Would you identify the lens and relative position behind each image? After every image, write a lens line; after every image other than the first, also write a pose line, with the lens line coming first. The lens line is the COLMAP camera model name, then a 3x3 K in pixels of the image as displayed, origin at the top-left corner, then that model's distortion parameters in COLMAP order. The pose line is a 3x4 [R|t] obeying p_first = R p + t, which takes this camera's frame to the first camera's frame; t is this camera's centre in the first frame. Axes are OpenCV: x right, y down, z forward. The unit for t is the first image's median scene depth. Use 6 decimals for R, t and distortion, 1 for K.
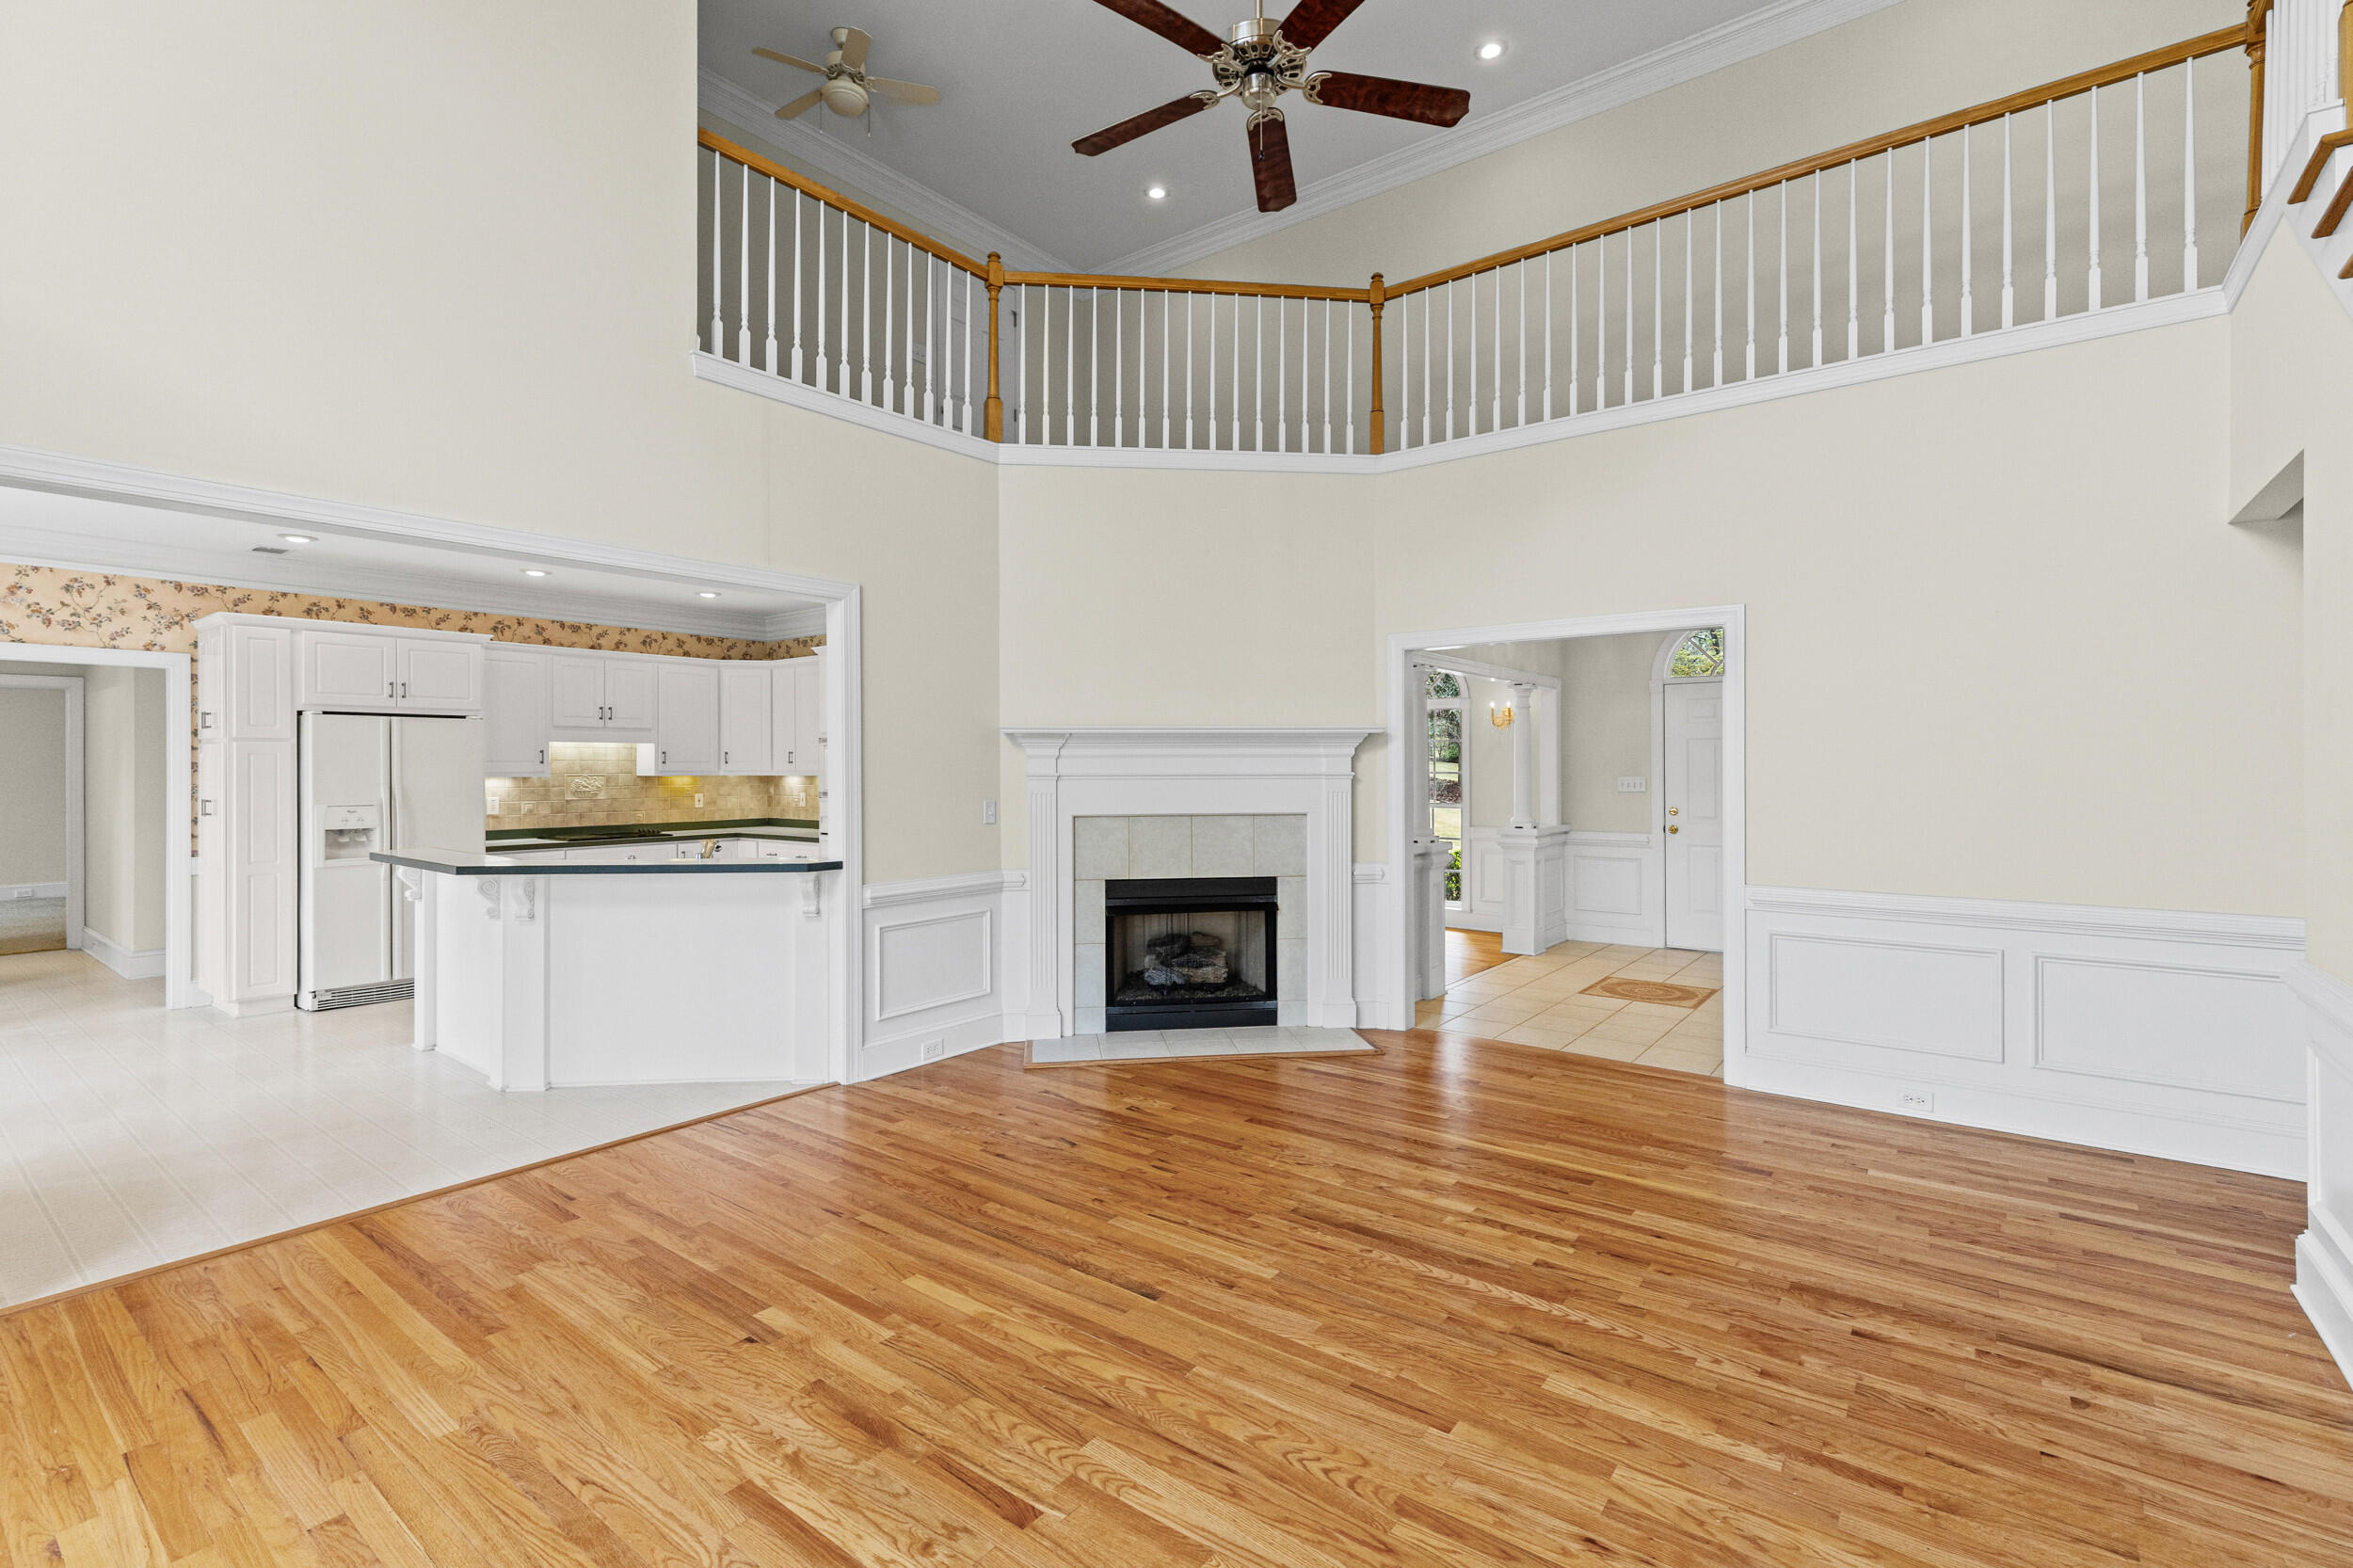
lens RADIAL K [[1054.3, 0, 1164.2], [0, 1054.3, 772.3], [0, 0, 1]] dist [0.001902, -0.000367]
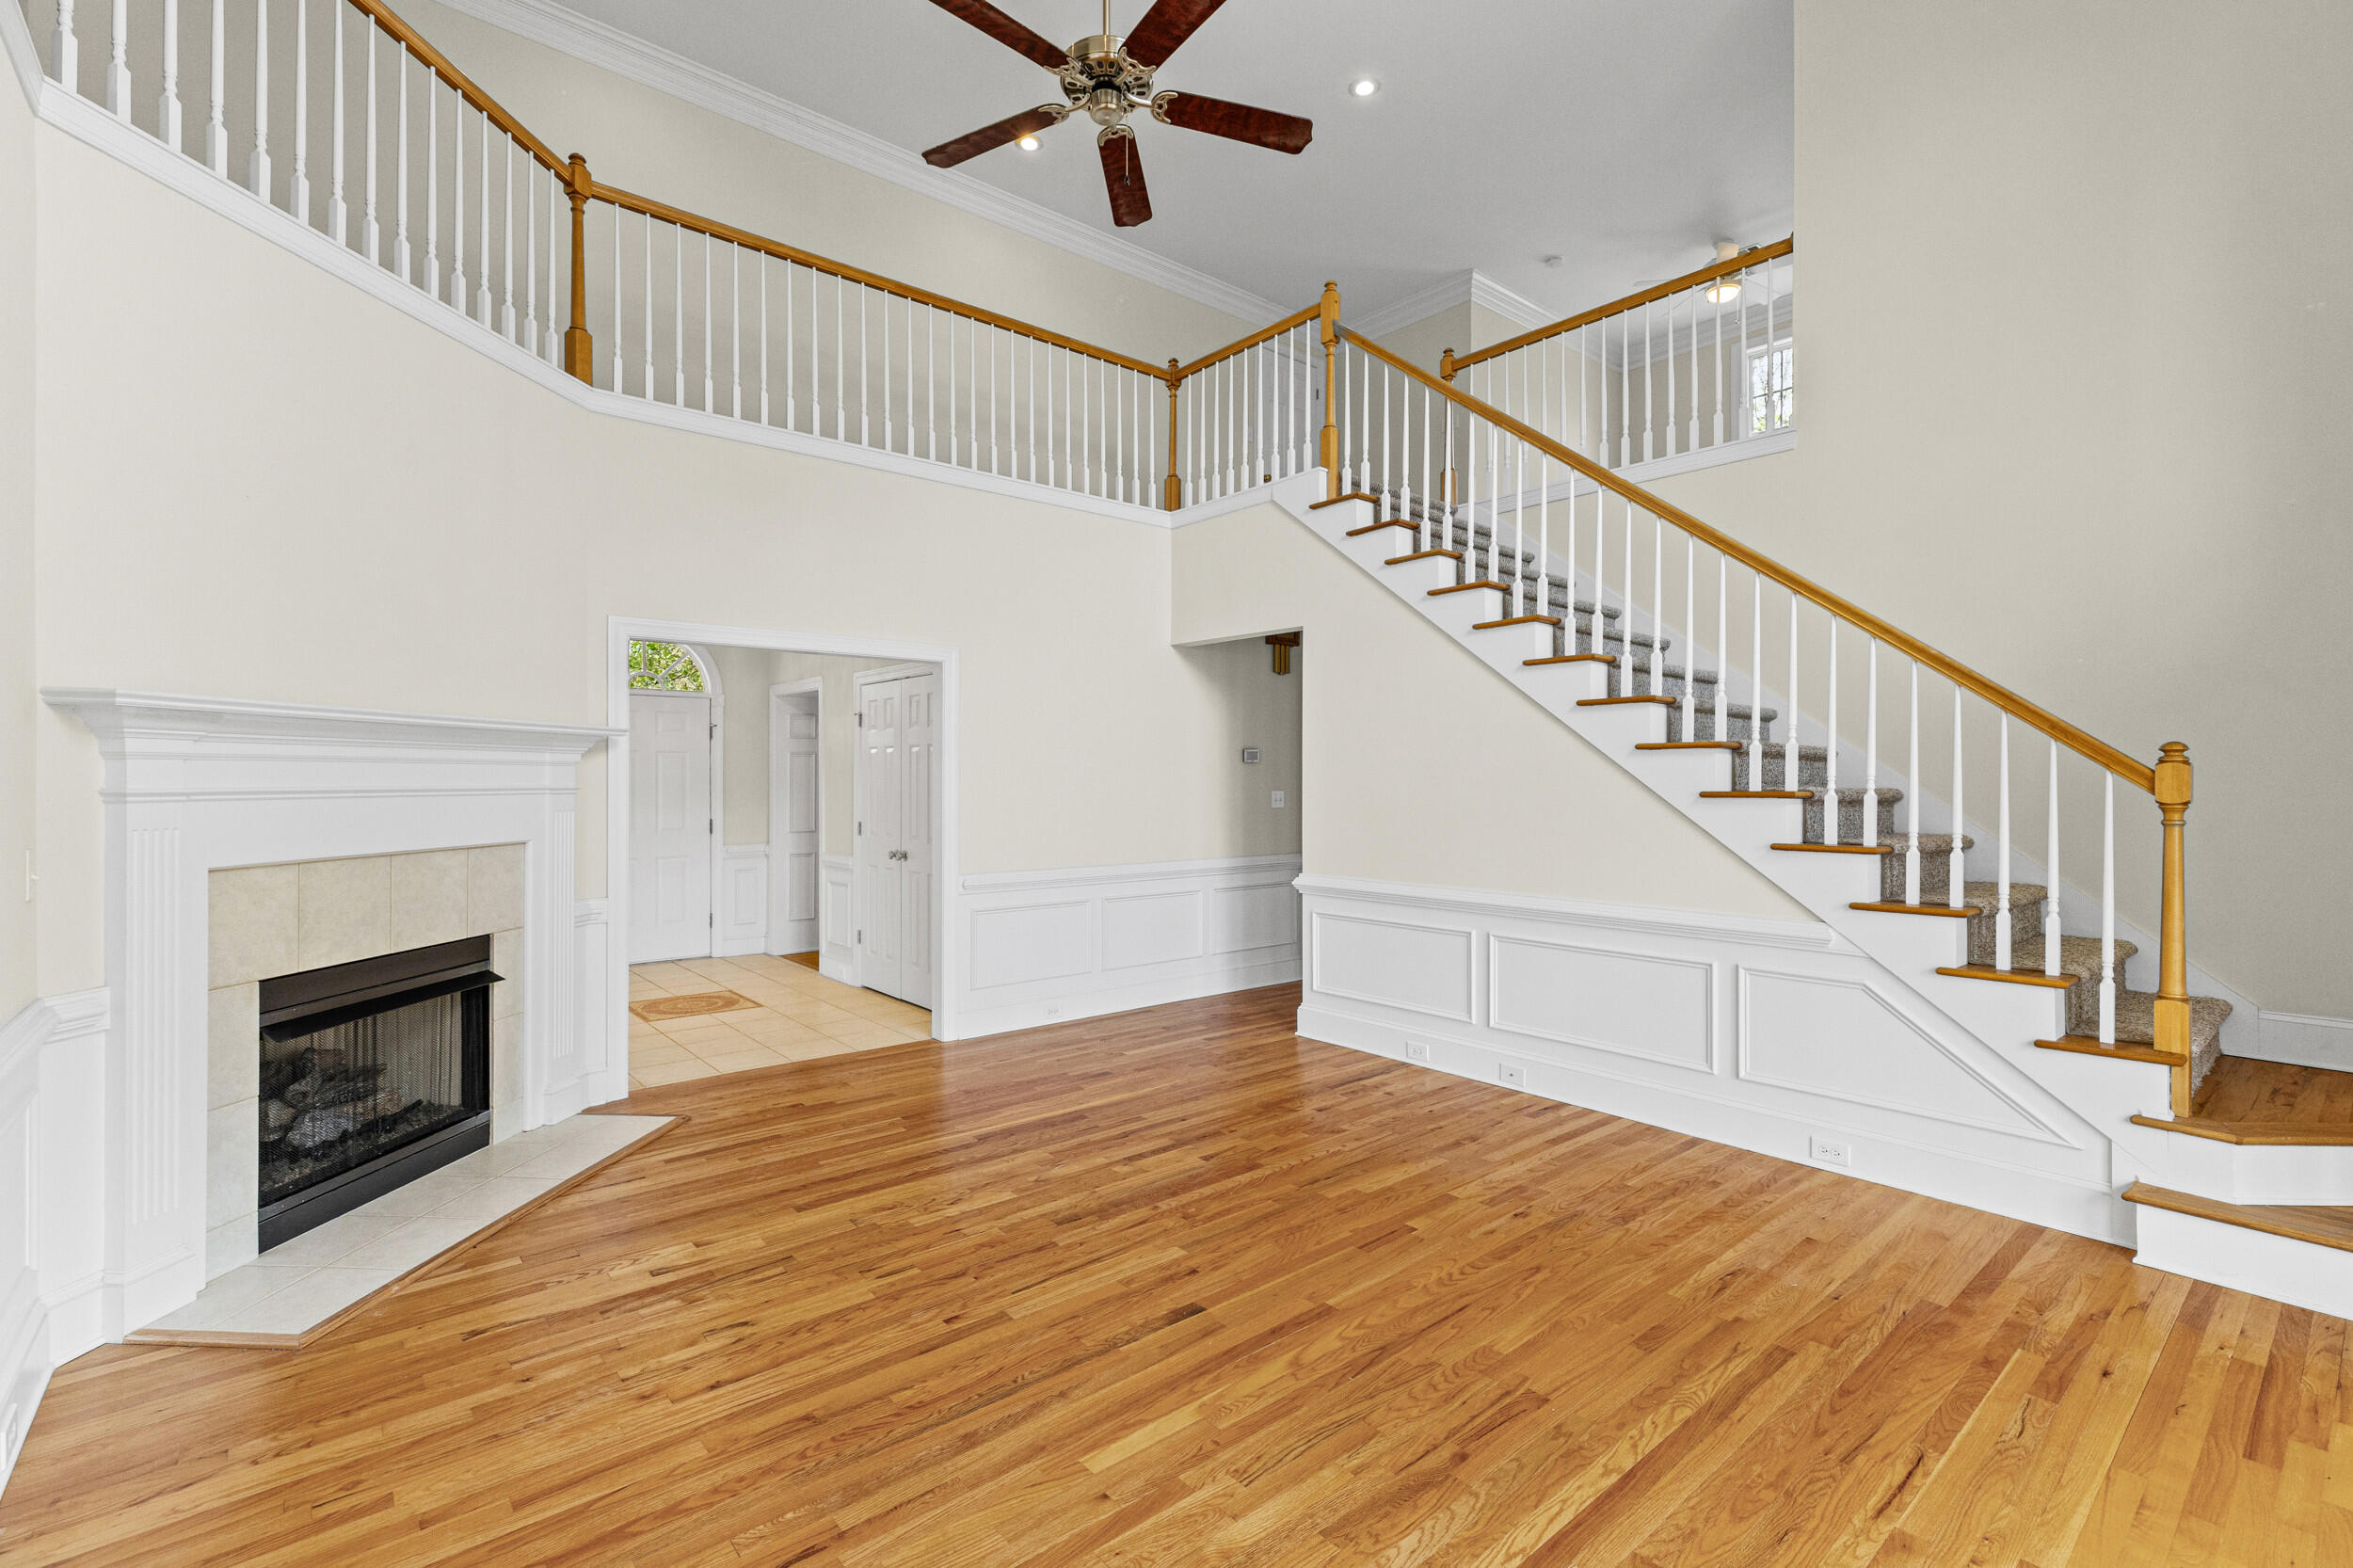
lens RADIAL K [[1054.3, 0, 1181.4], [0, 1054.3, 786.3], [0, 0, 1]] dist [0.001902, -0.000367]
pose [[0.204153, -0.005153, 0.978925, -0.717797], [0.004770, 0.999980, 0.004269, -0.000557], [-0.978927, 0.003798, 0.204173, 0.590956]]
